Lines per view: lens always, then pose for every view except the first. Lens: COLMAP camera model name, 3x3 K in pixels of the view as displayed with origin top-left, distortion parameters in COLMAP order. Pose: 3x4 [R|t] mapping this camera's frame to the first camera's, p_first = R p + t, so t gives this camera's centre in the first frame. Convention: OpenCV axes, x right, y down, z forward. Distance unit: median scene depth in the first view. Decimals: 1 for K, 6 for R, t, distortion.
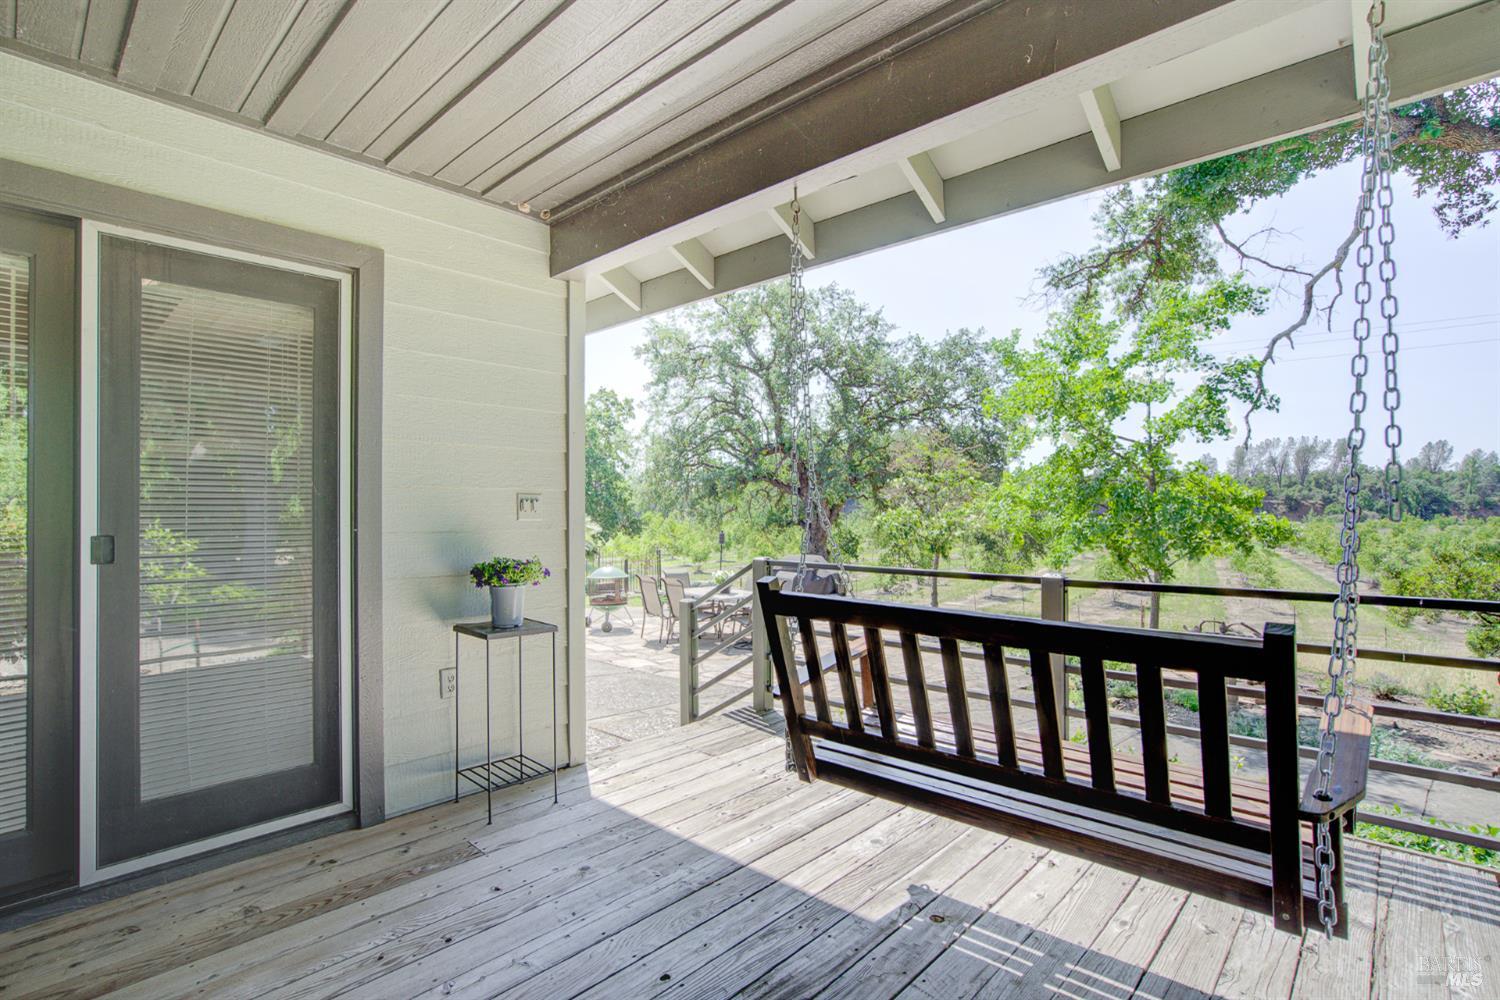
lens RADIAL K [[719.9, 0, 748.5], [0, 719.9, 503.4], [0, 0, 1]] dist [-0.052494, 0.022199]
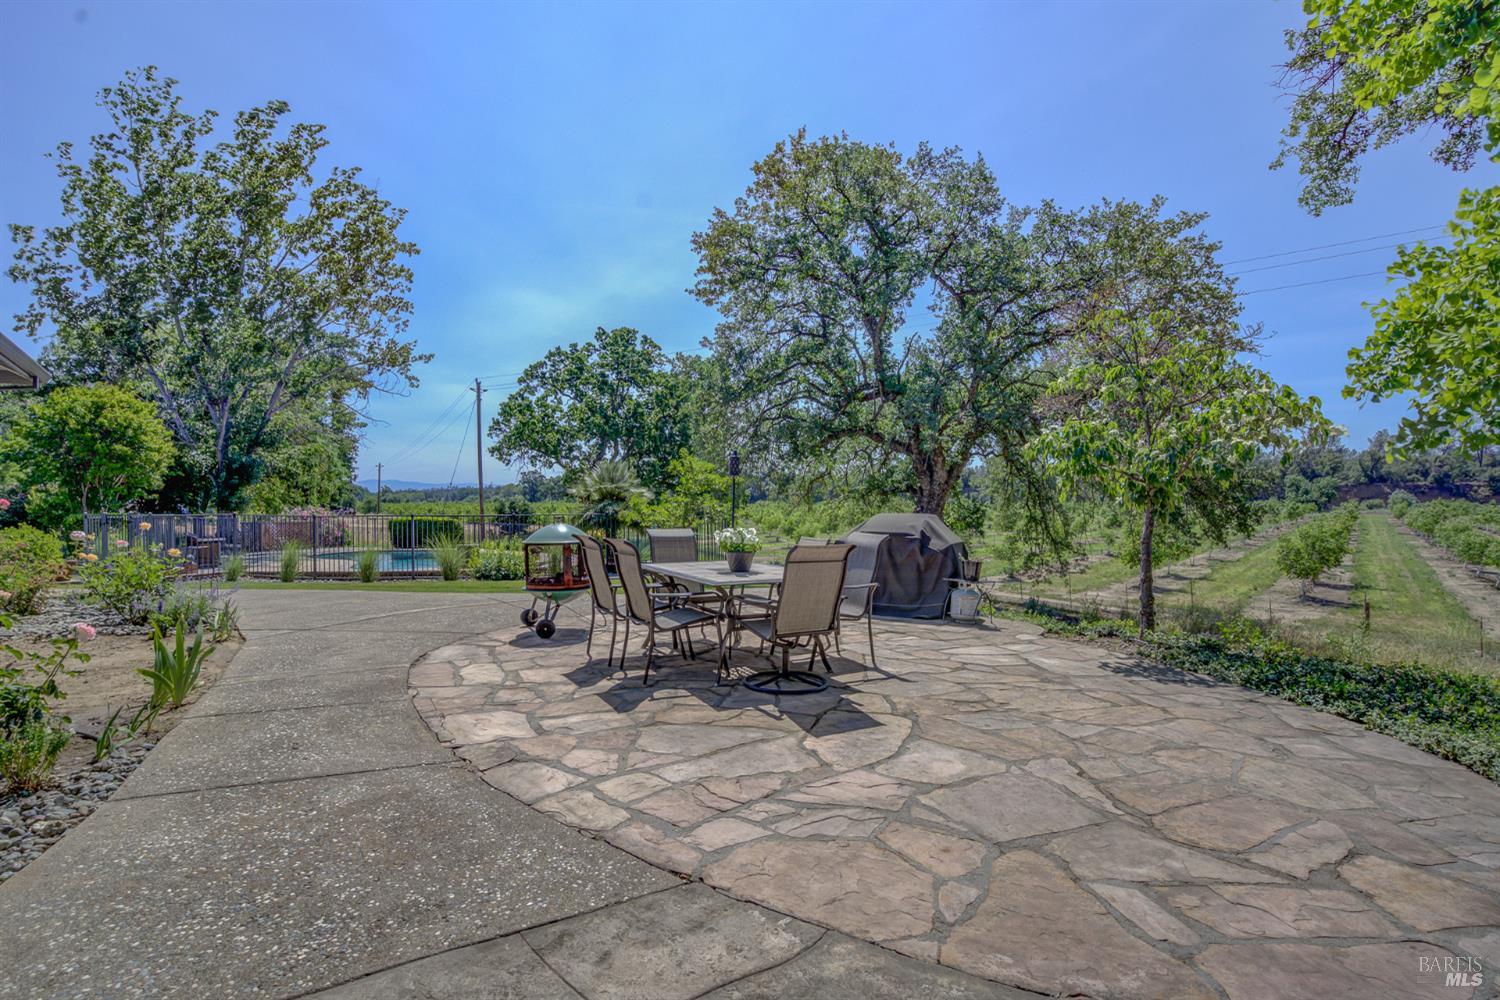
lens RADIAL K [[719.9, 0, 748.5], [0, 719.9, 503.4], [0, 0, 1]] dist [-0.052494, 0.022199]
pose [[0.987344, -0.002342, -0.158578, 0.024573], [0.005349, 0.999814, 0.018536, 0.028909], [0.158505, -0.019150, 0.987172, 0.214629]]
